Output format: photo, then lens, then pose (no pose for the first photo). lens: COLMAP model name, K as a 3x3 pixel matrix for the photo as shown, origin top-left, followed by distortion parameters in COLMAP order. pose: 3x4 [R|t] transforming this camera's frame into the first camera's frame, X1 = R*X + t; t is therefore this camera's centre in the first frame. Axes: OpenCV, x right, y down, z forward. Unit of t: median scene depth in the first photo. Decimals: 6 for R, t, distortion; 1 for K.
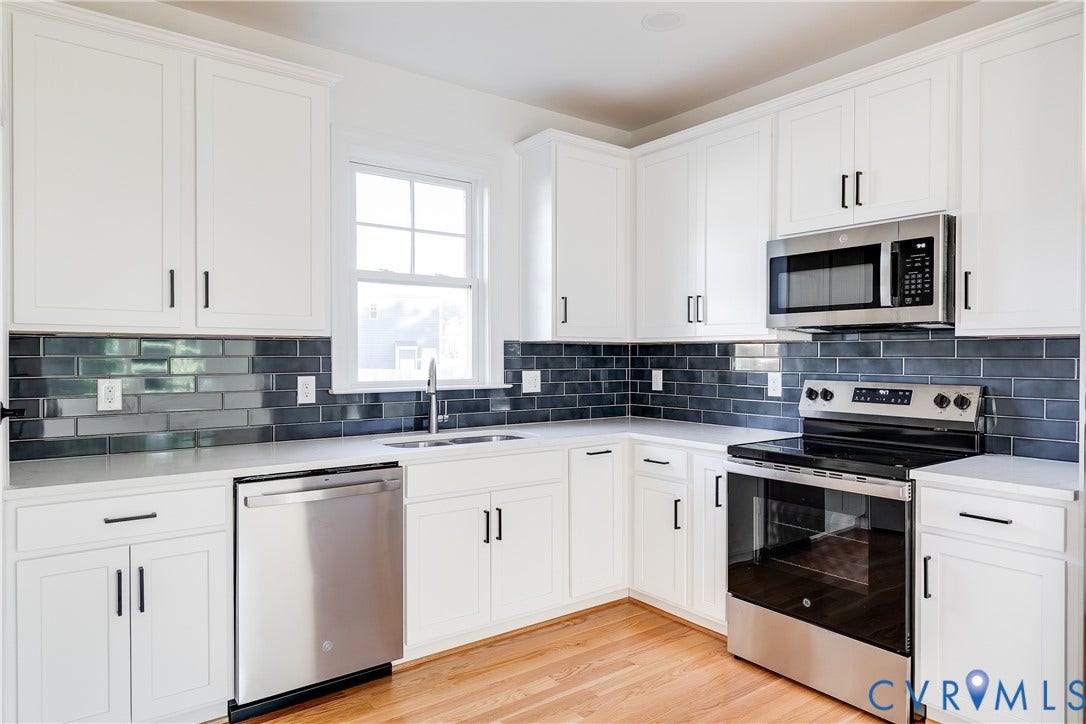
lens RADIAL K [[675.3, 0, 539.6], [0, 675.3, 359.5], [0, 0, 1]] dist [-0.000979, -0.000728]
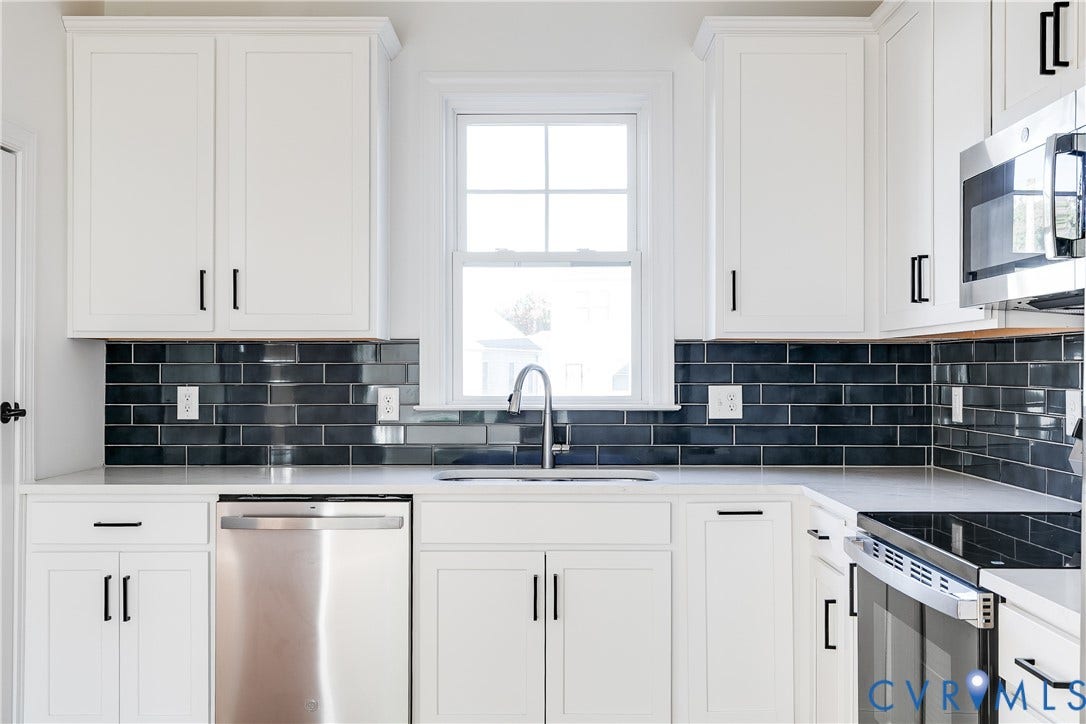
lens RADIAL K [[1050.3, 0, 543.0], [0, 1050.3, 362.0], [0, 0, 1]] dist [-0.011309, 0.013447]
pose [[0.794855, -0.004886, -0.606780, 0.577389], [-0.003434, 0.999915, -0.012550, 0.009183], [0.606790, 0.012059, 0.794771, 0.105832]]
